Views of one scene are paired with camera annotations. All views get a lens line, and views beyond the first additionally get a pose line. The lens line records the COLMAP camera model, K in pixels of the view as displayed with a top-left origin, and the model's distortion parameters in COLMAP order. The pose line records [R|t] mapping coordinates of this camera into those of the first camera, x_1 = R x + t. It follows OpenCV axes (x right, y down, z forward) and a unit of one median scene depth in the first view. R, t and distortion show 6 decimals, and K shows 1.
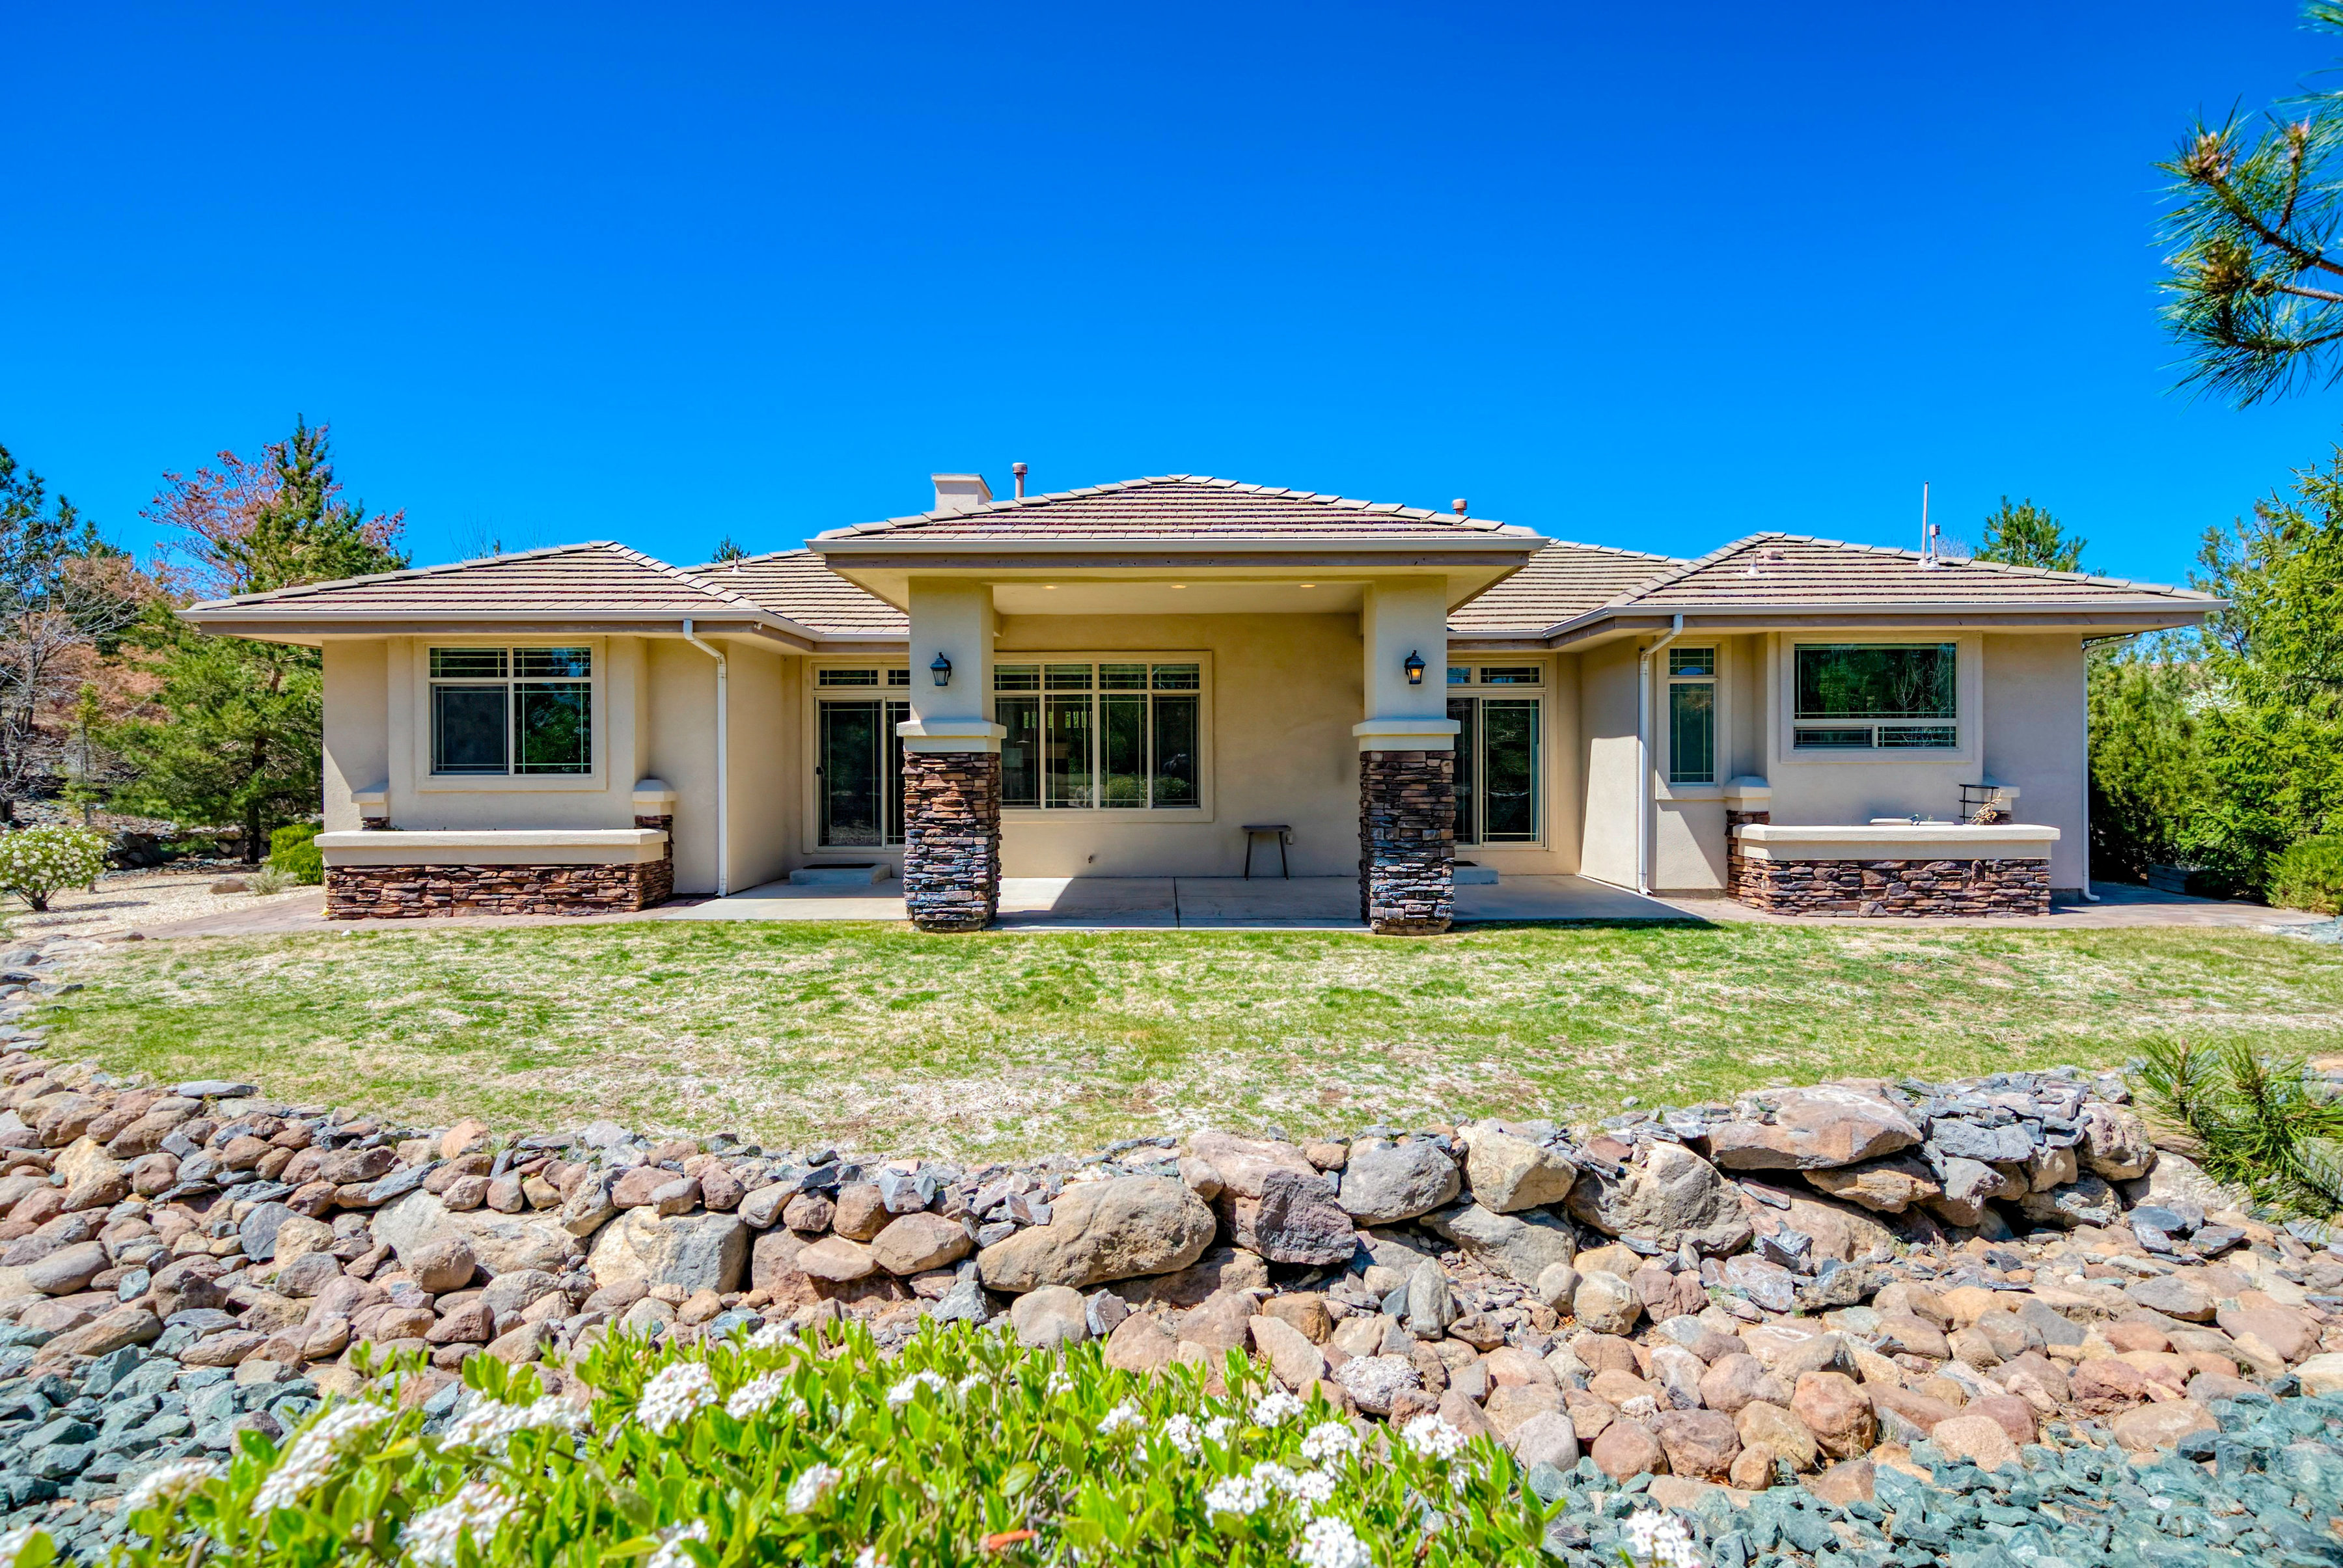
lens RADIAL K [[1210.8, 0, 1174.2], [0, 1210.8, 774.6], [0, 0, 1]] dist [0.002636, 0.000189]
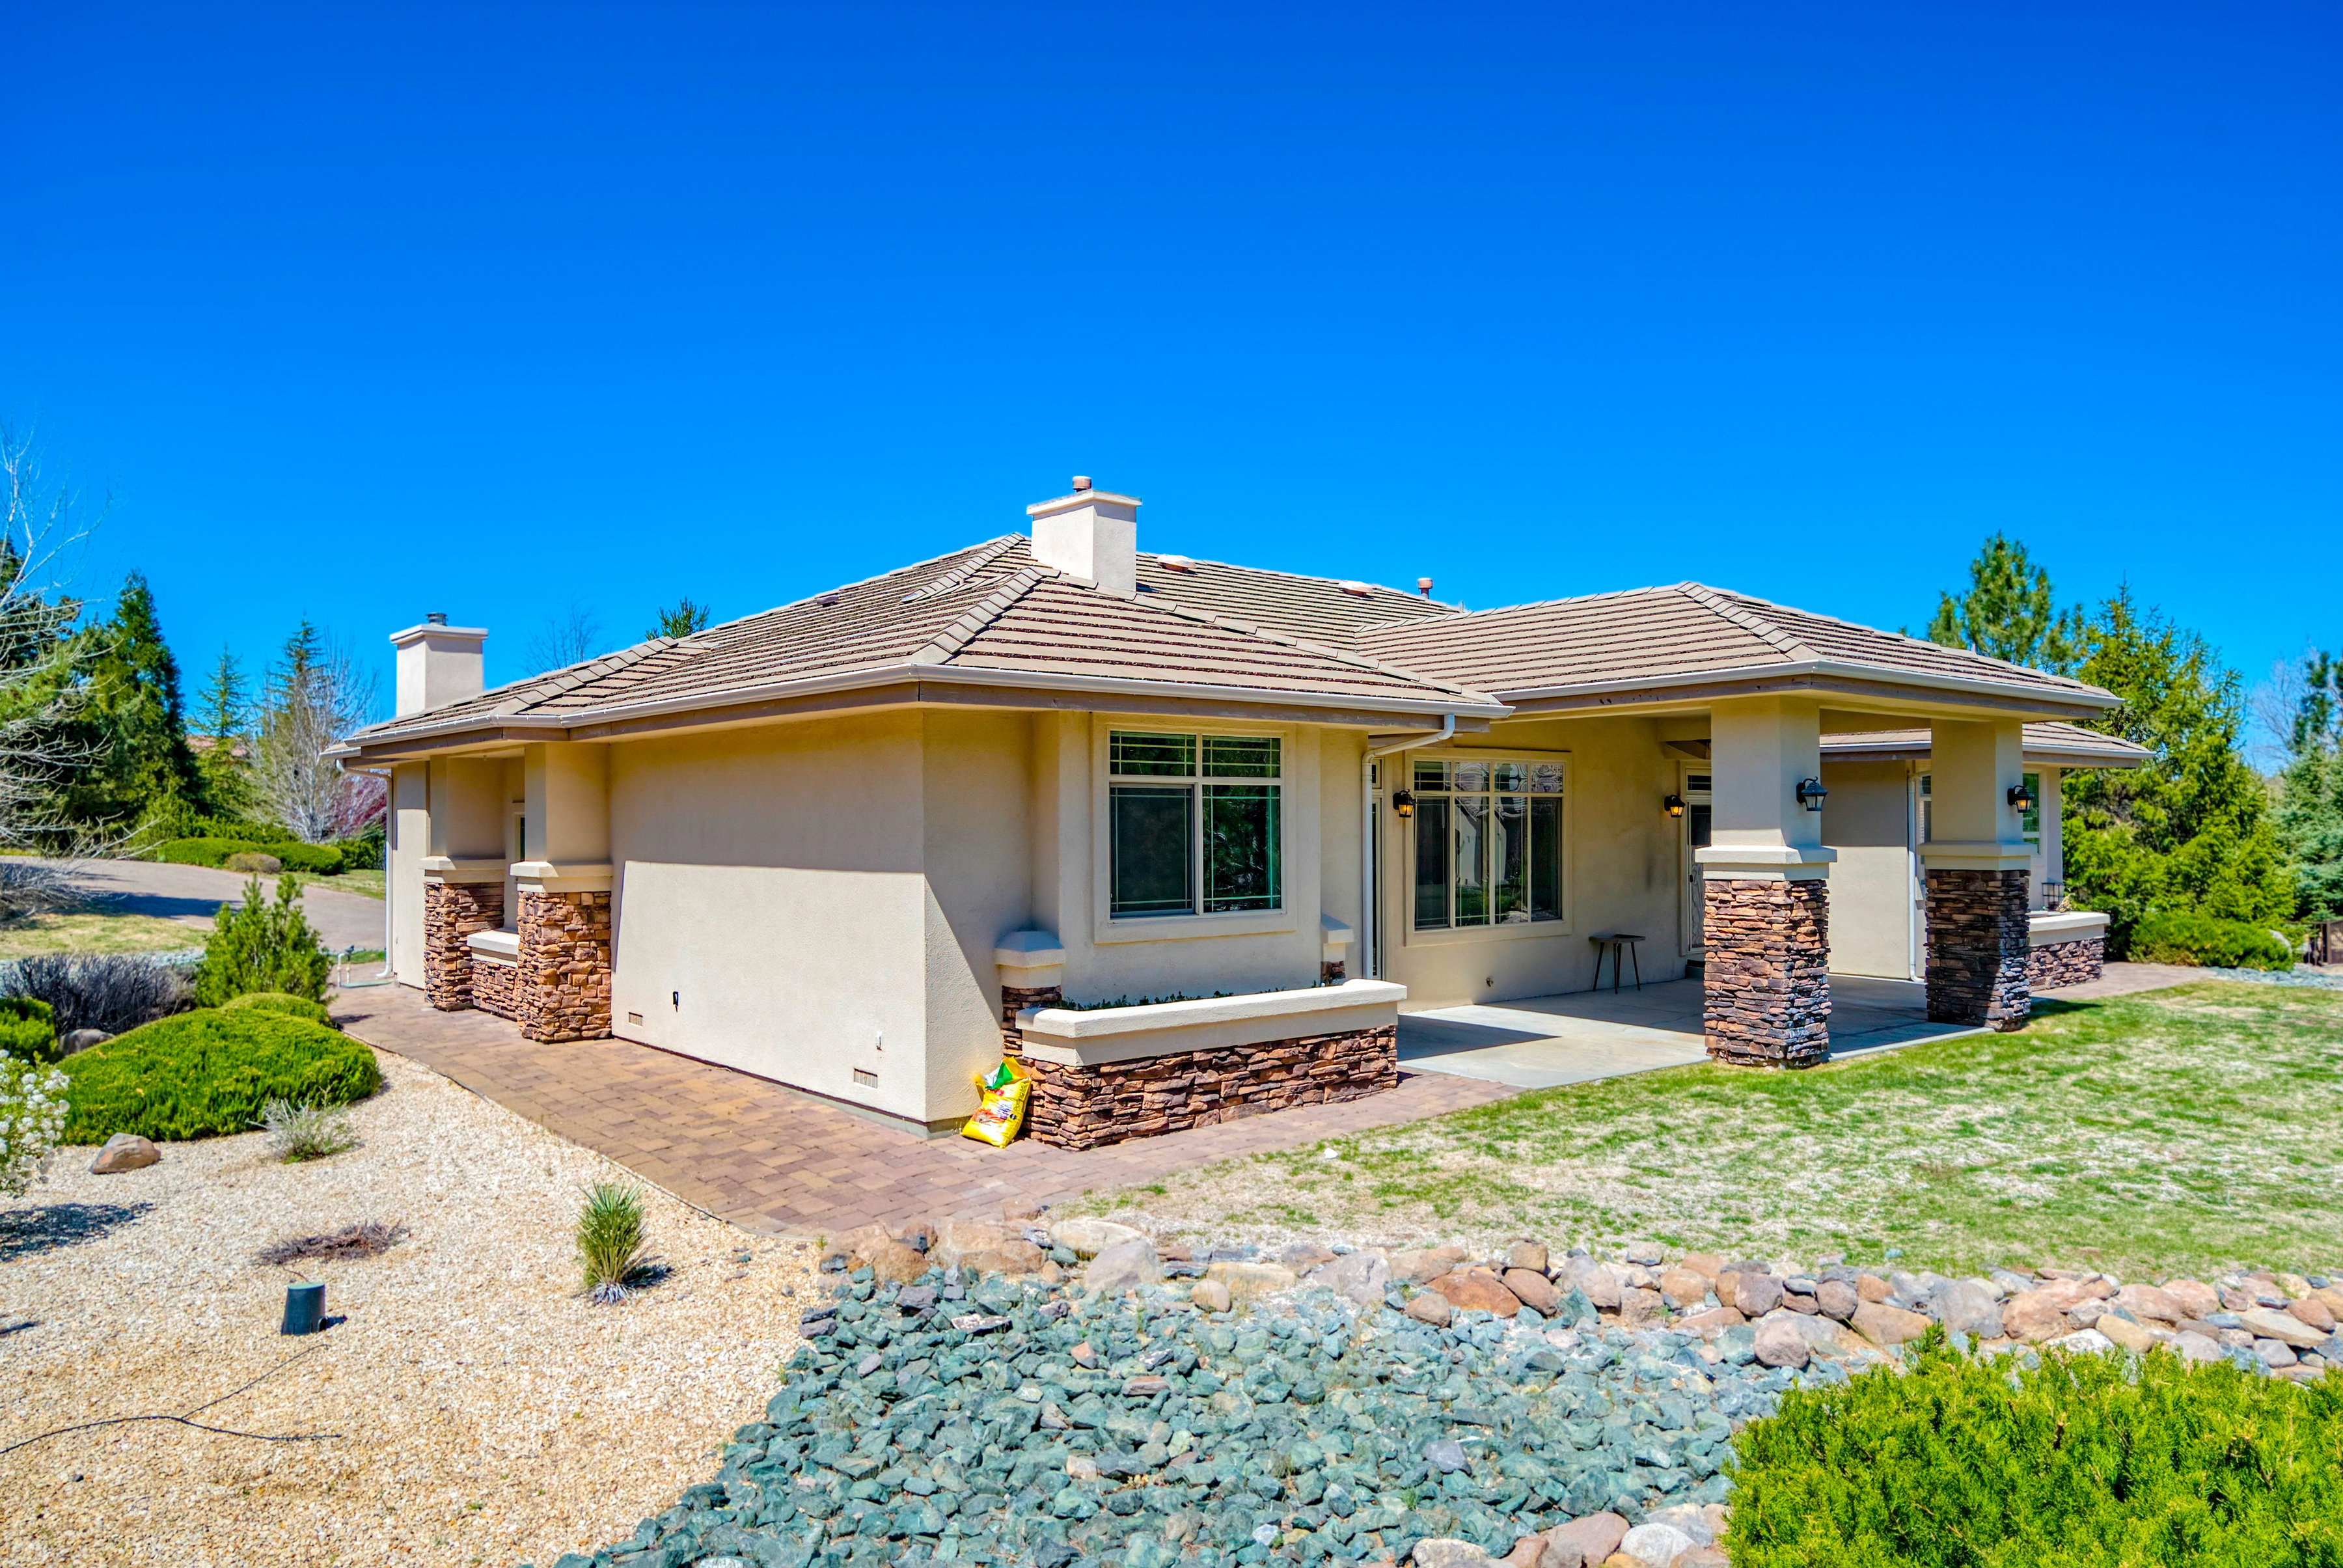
lens RADIAL K [[1575.5, 0, 1166.5], [0, 1575.5, 787.3], [0, 0, 1]] dist [0.010219, 0.001592]
pose [[0.764374, 0.016376, 0.644565, -1.159921], [0.000918, 0.999649, -0.026486, -0.049765], [-0.644773, 0.020837, 0.764090, 0.308087]]
